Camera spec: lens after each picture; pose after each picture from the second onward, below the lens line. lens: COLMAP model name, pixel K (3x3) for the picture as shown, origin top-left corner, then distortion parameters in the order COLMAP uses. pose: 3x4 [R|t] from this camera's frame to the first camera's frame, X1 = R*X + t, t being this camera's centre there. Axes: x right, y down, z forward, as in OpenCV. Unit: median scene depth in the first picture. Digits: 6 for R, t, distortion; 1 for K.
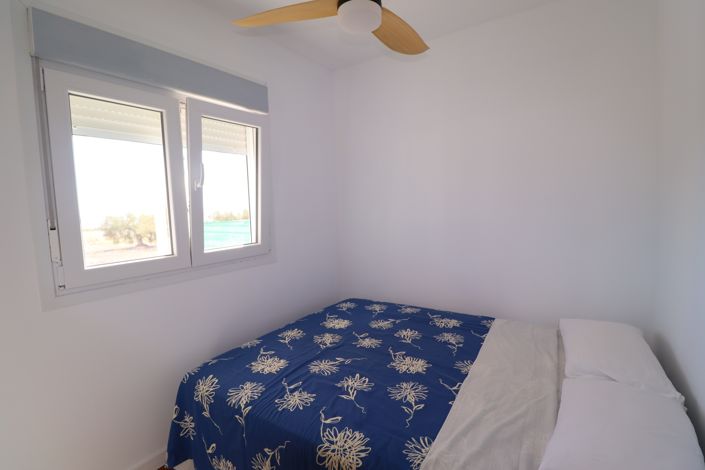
lens RADIAL K [[333.4, 0, 354.4], [0, 333.4, 233.7], [0, 0, 1]] dist [-0.020405, -0.004334]
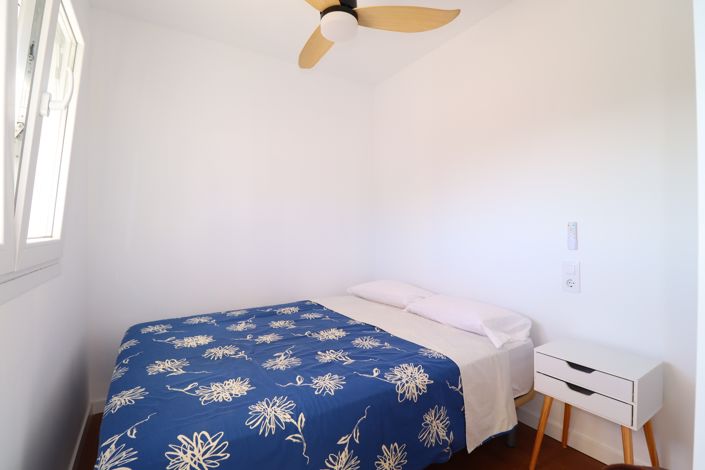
lens RADIAL K [[333.4, 0, 355.6], [0, 333.4, 237.0], [0, 0, 1]] dist [-0.020405, -0.004334]
pose [[0.385111, 0.020057, 0.922652, -0.883560], [0.072803, 0.995988, -0.052039, 0.134343], [-0.919994, 0.087213, 0.382106, 0.477115]]
